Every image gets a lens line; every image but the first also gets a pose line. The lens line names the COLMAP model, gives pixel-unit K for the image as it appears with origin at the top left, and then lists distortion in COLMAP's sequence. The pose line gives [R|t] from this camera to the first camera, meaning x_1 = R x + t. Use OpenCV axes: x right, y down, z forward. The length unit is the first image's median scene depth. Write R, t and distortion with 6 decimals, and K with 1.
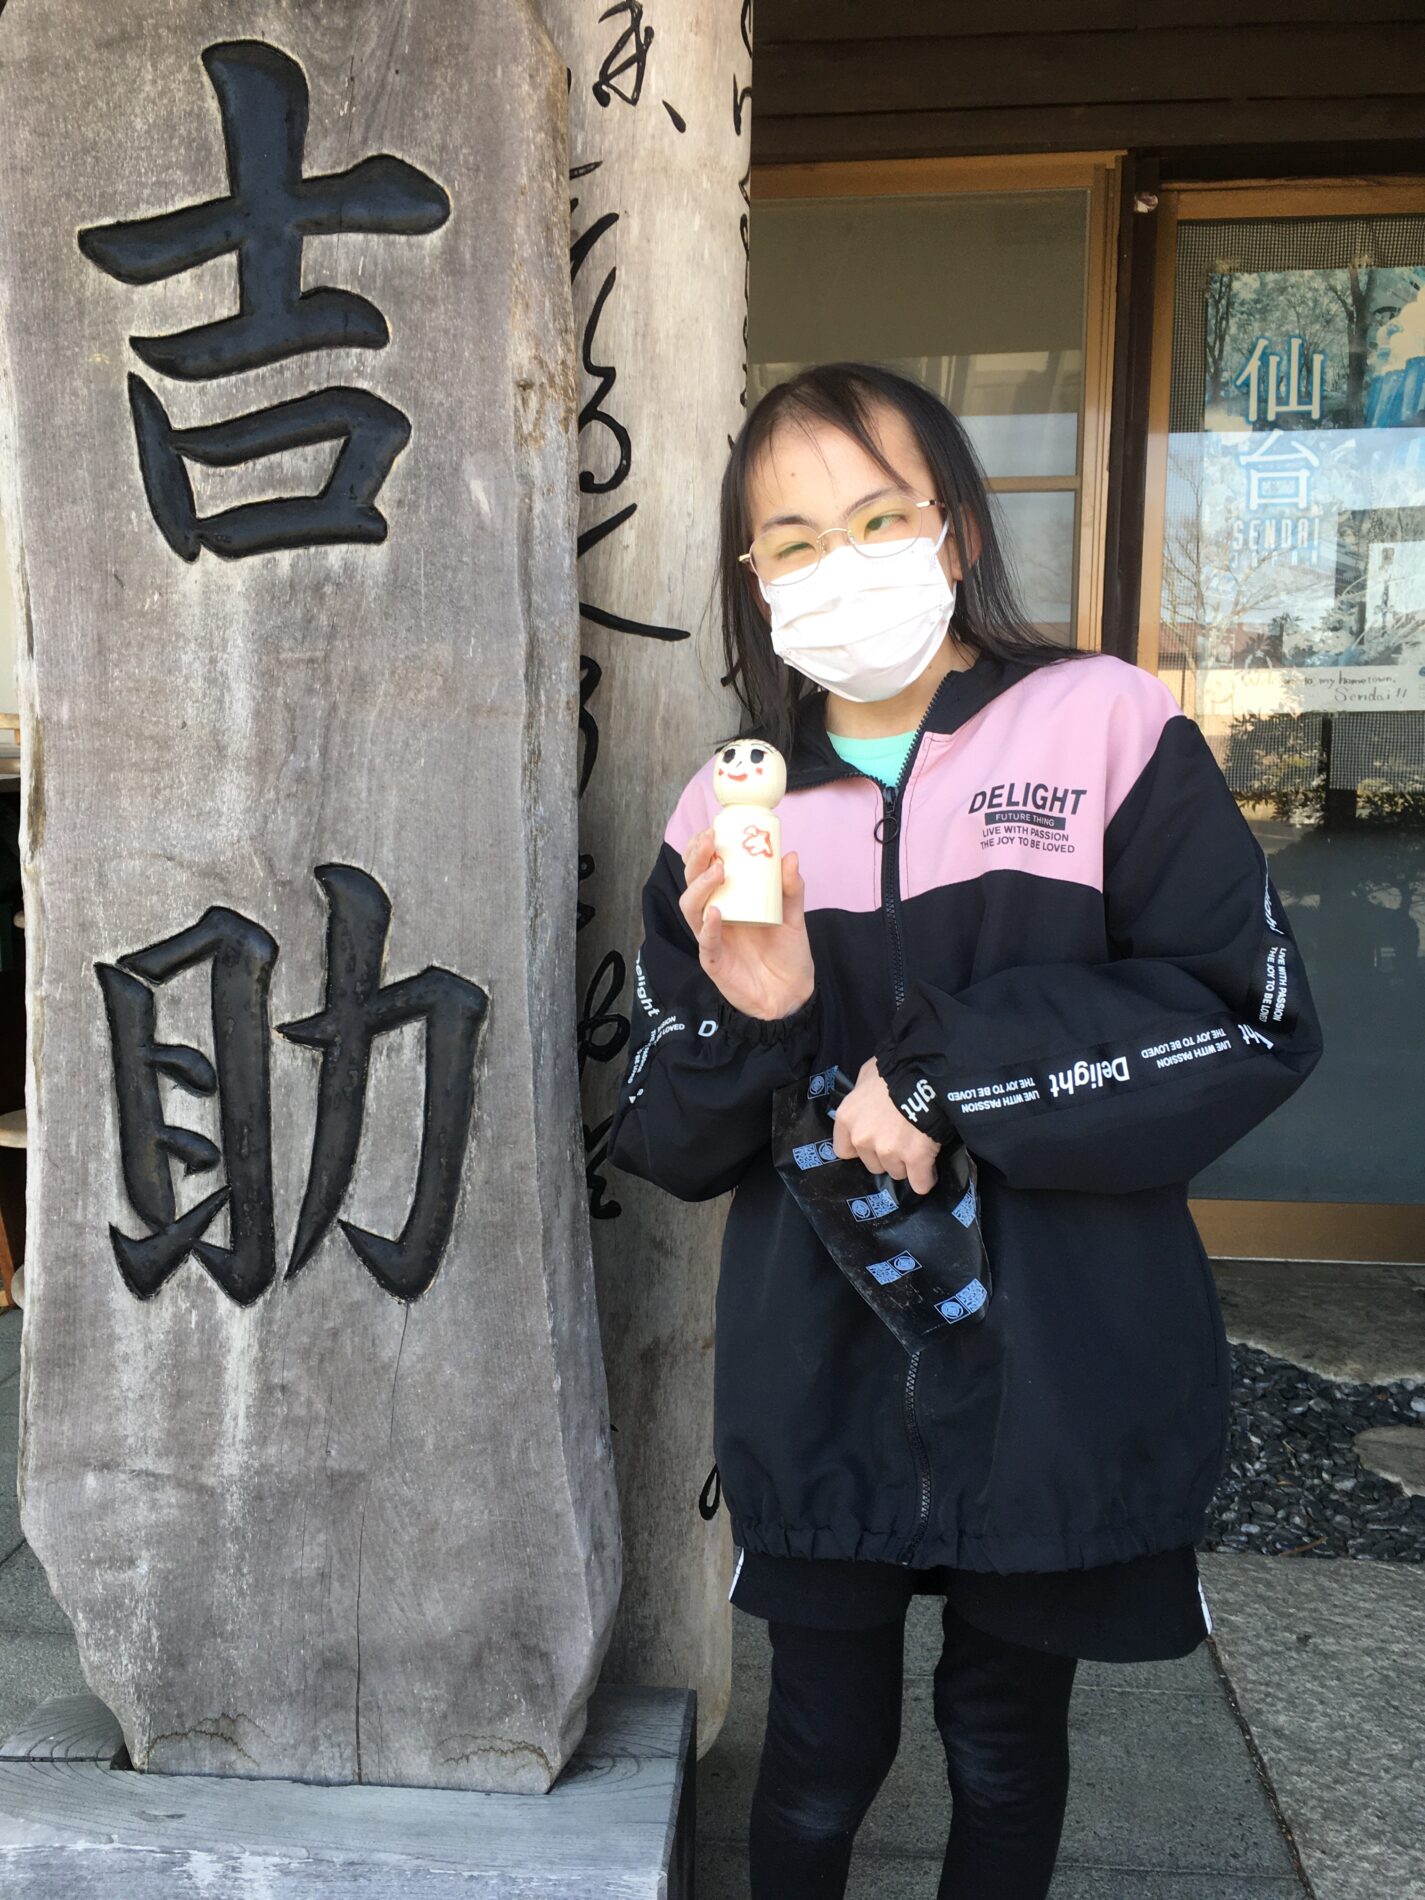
lens RADIAL K [[1602.5, 0, 712.5], [0, 1602.5, 950.0], [0, 0, 1]] dist [0.081693, -0.112158]
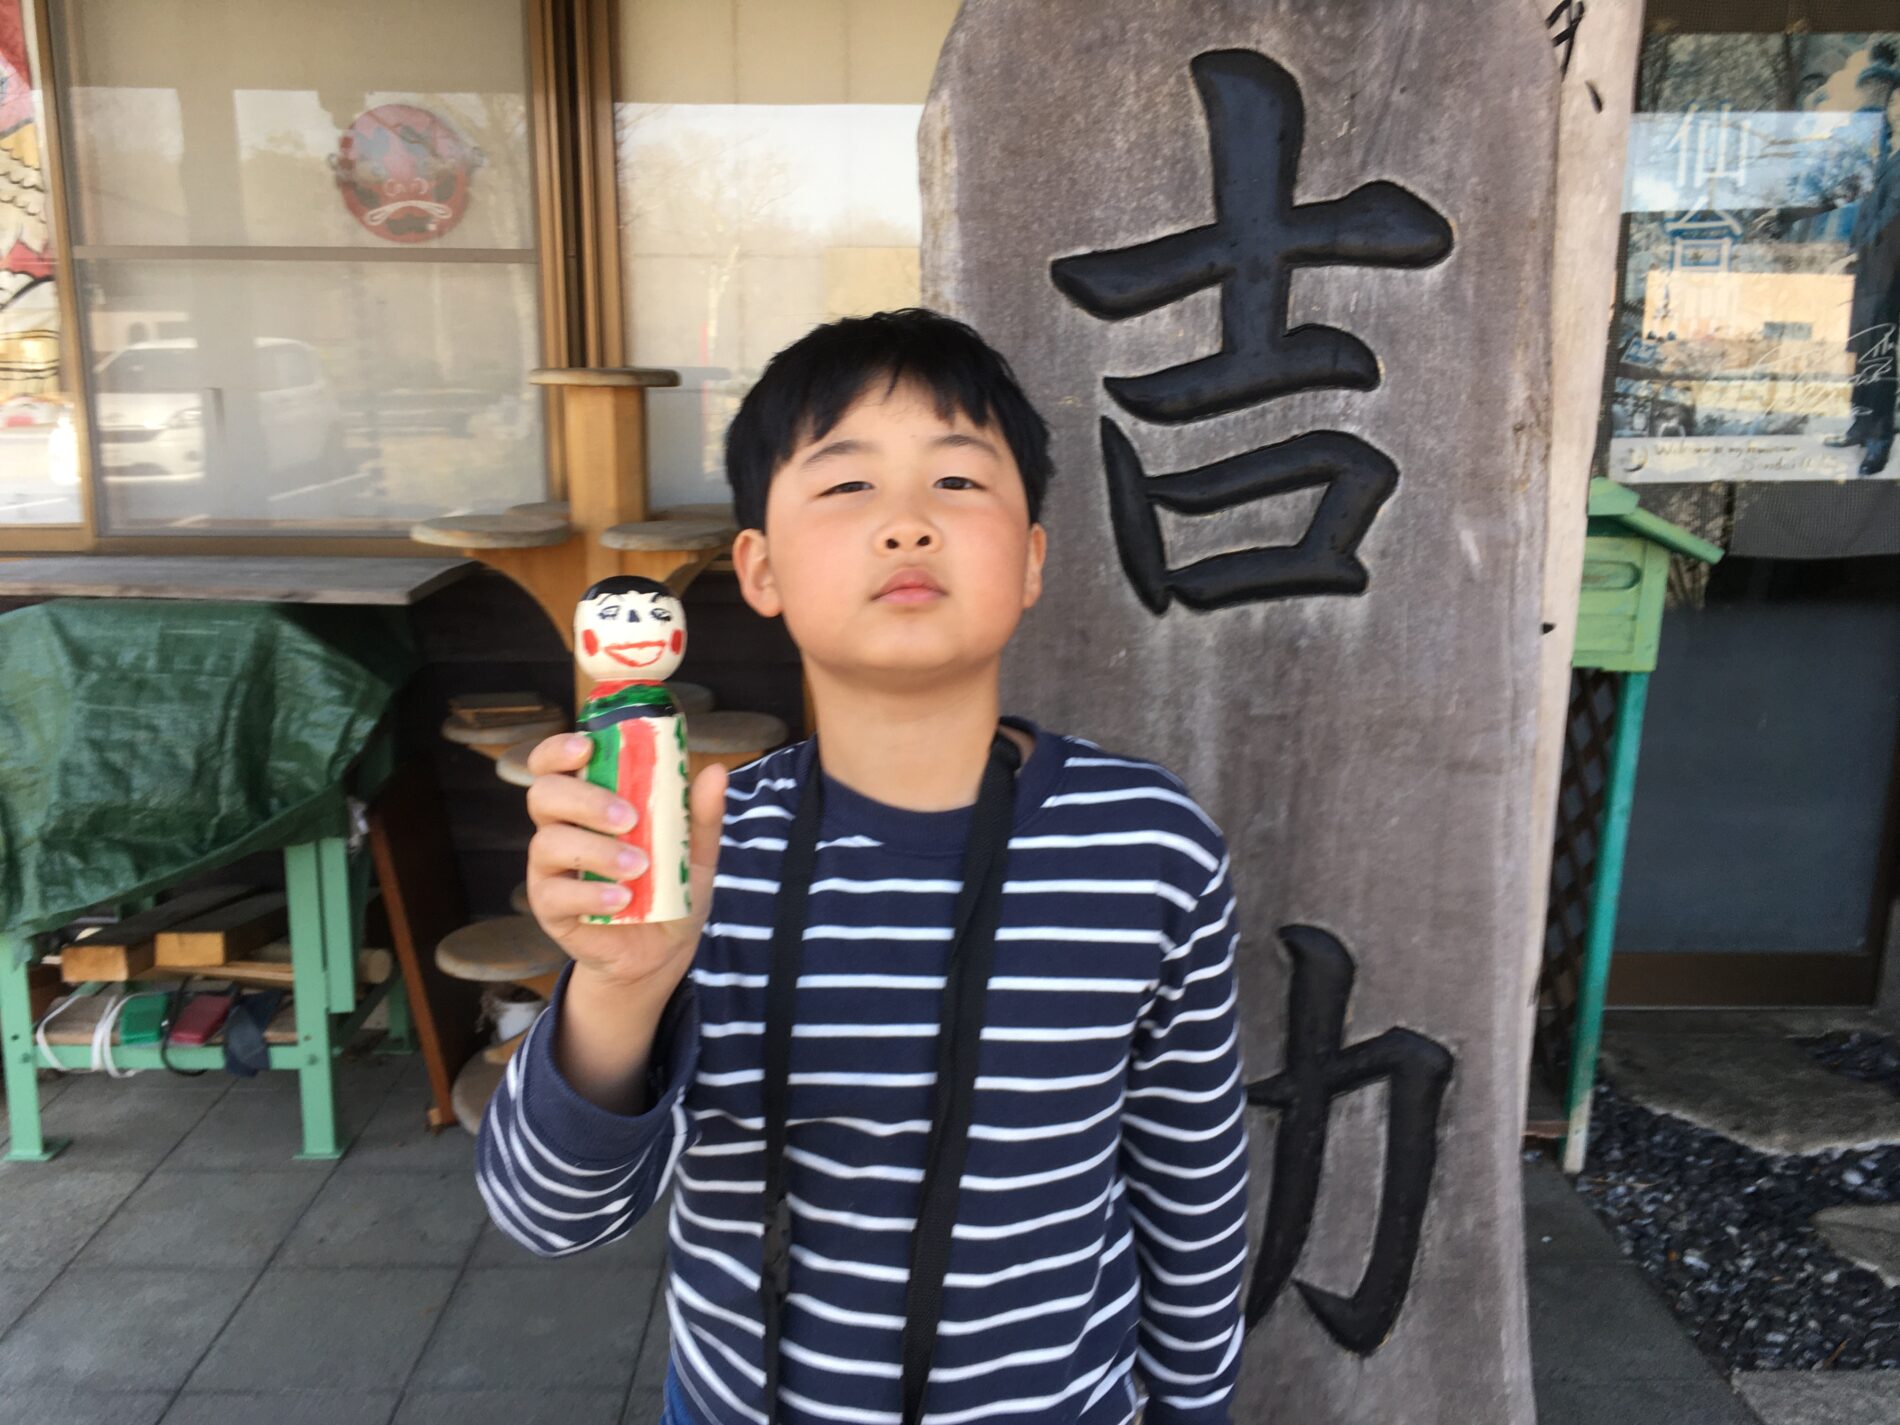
lens RADIAL K [[1621.1, 0, 950.0], [0, 1621.1, 712.5], [0, 0, 1]] dist [0.076257, -0.110076]
pose [[0.994950, -0.017320, 0.098871, -0.540817], [0.007719, 0.995286, 0.096675, -0.277574], [-0.100079, -0.095424, 0.990393, 0.071064]]
